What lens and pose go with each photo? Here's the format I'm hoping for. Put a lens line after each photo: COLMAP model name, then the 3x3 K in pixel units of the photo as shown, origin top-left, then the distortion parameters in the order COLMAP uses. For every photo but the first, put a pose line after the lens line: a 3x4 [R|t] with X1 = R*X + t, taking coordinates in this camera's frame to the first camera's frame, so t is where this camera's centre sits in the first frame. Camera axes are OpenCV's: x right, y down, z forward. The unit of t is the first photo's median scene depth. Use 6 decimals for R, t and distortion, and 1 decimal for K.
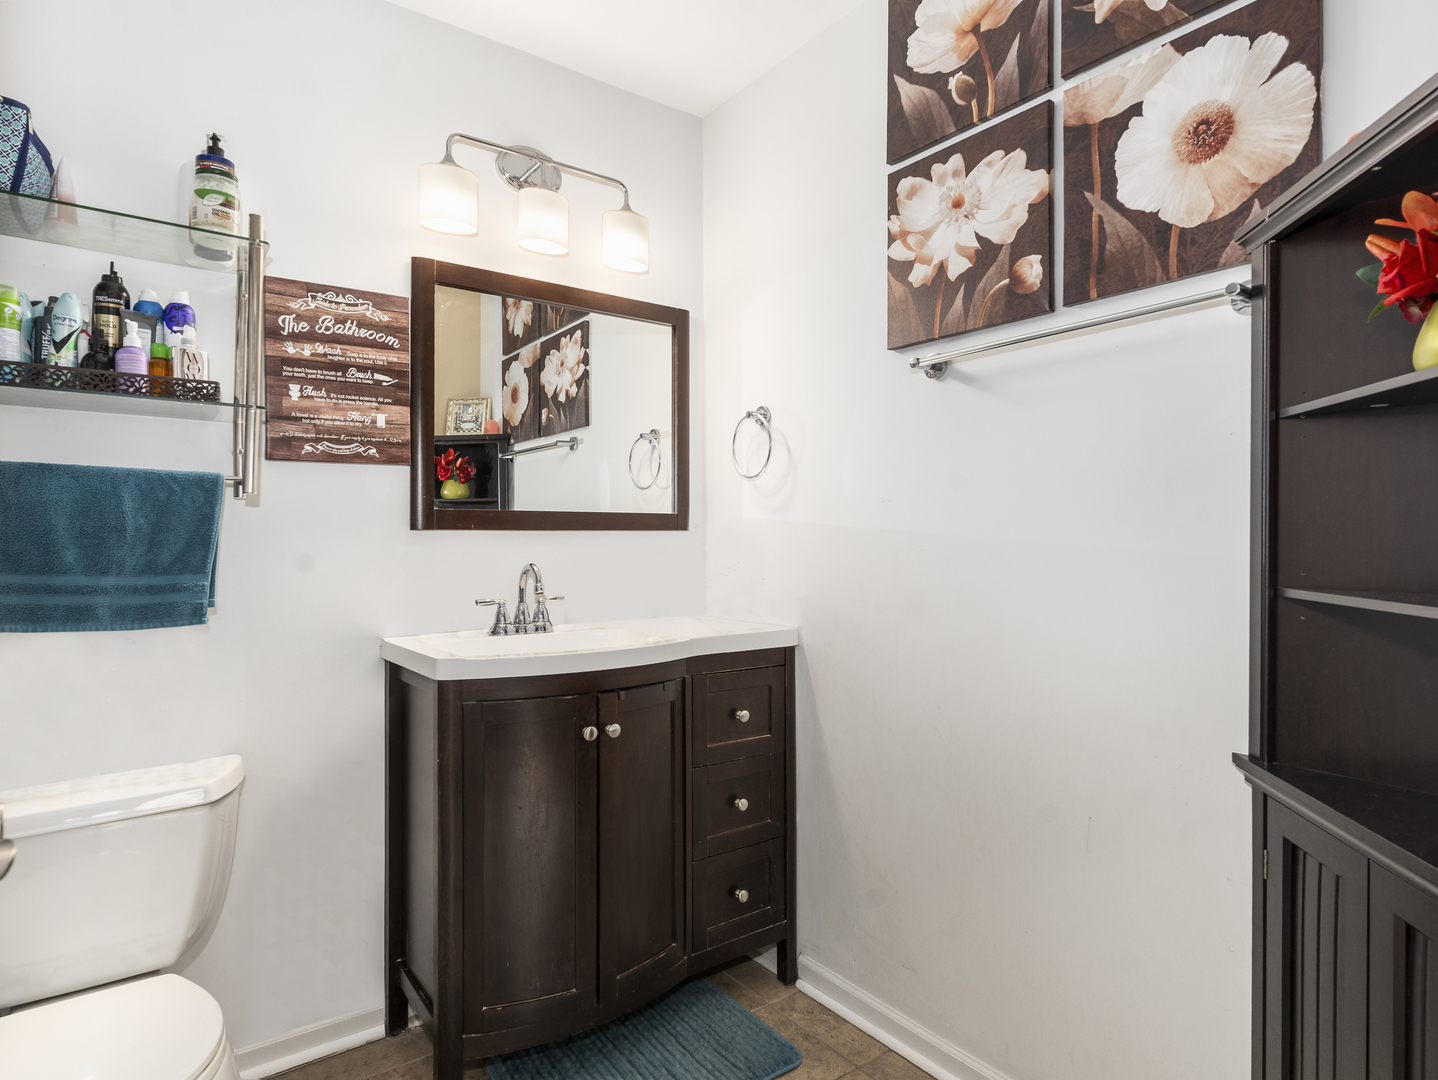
lens RADIAL K [[816.9, 0, 723.5], [0, 816.9, 532.9], [0, 0, 1]] dist [0.038734, -0.005289]
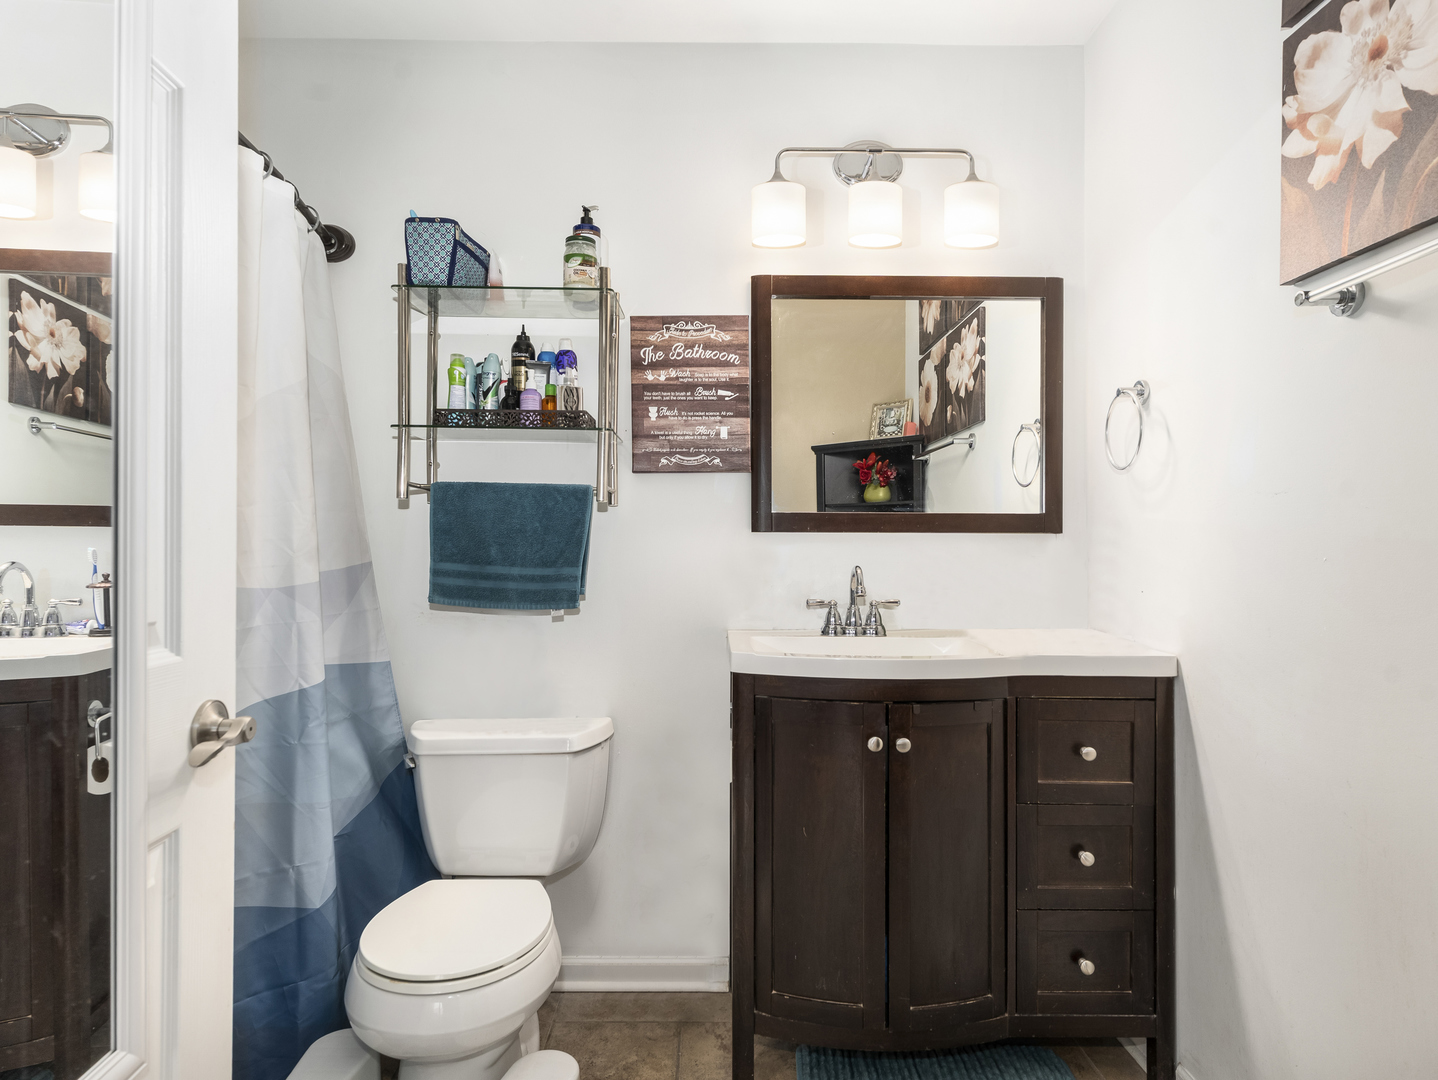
lens RADIAL K [[816.9, 0, 719.9], [0, 816.9, 546.6], [0, 0, 1]] dist [0.038734, -0.005289]
pose [[0.823838, 0.010330, -0.566731, 0.204535], [-0.002151, 0.999884, 0.015098, -0.000324], [0.566821, -0.011220, 0.823764, 0.099449]]
